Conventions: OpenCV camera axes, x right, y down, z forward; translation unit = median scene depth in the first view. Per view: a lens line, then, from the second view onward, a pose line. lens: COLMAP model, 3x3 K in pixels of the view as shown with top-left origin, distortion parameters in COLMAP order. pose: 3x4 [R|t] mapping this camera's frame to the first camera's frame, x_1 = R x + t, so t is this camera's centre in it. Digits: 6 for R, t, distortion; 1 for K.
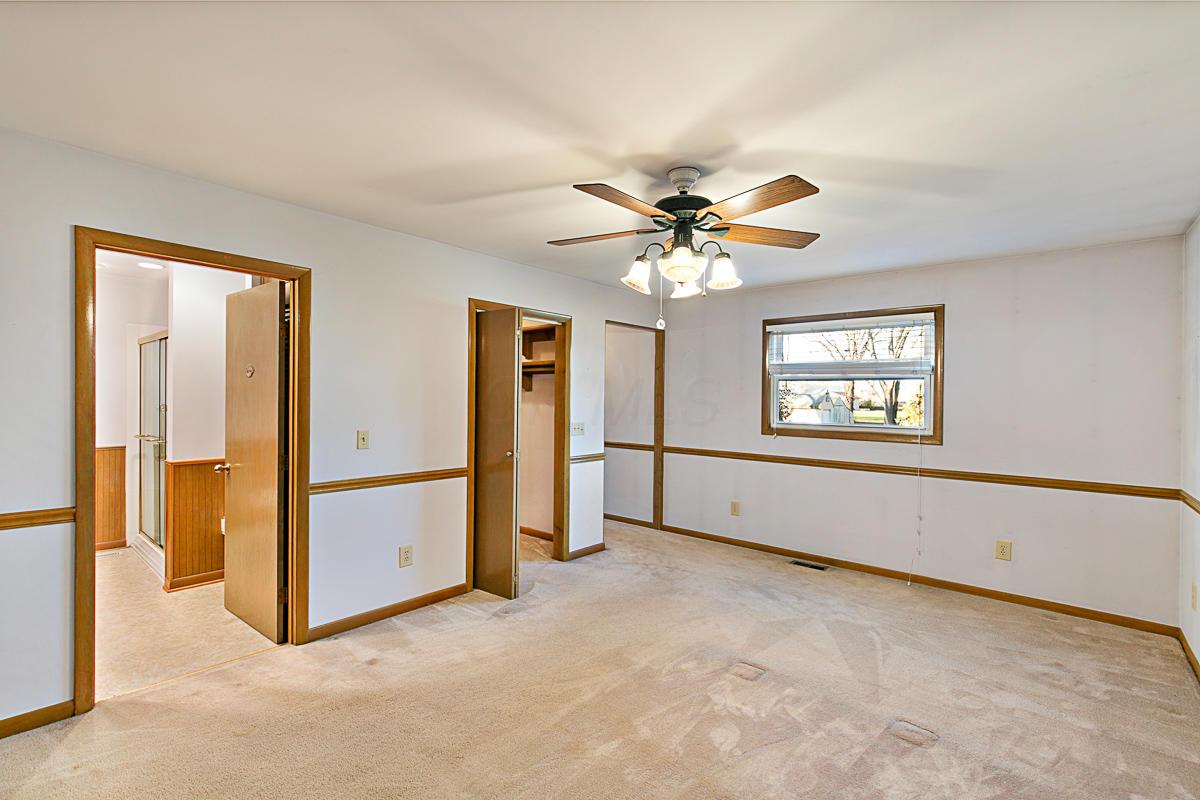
lens RADIAL K [[552.4, 0, 594.1], [0, 552.4, 398.5], [0, 0, 1]] dist [0.015954, -0.006754]
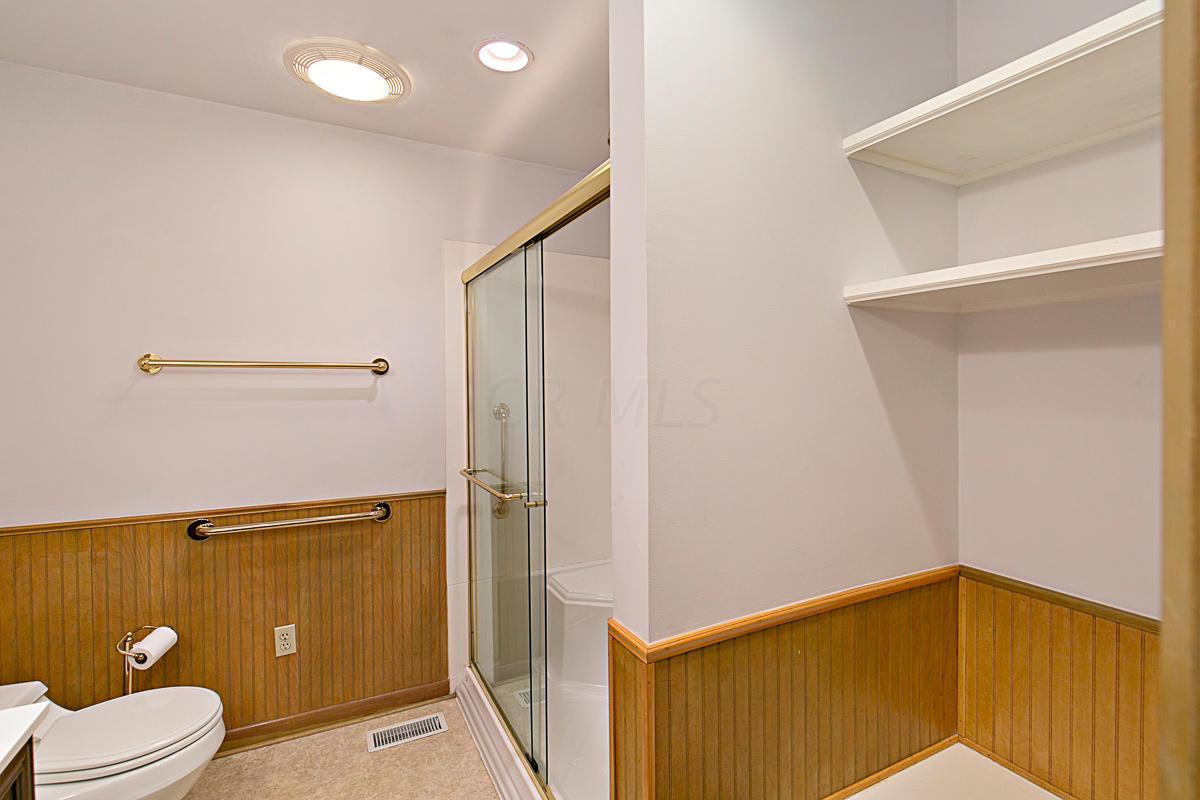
lens RADIAL K [[552.4, 0, 601.2], [0, 552.4, 395.8], [0, 0, 1]] dist [0.015954, -0.006754]
pose [[0.935817, -0.005106, -0.352449, -0.540556], [0.010778, 0.999842, 0.014133, -0.003043], [0.352321, -0.017024, 0.935724, 0.593377]]
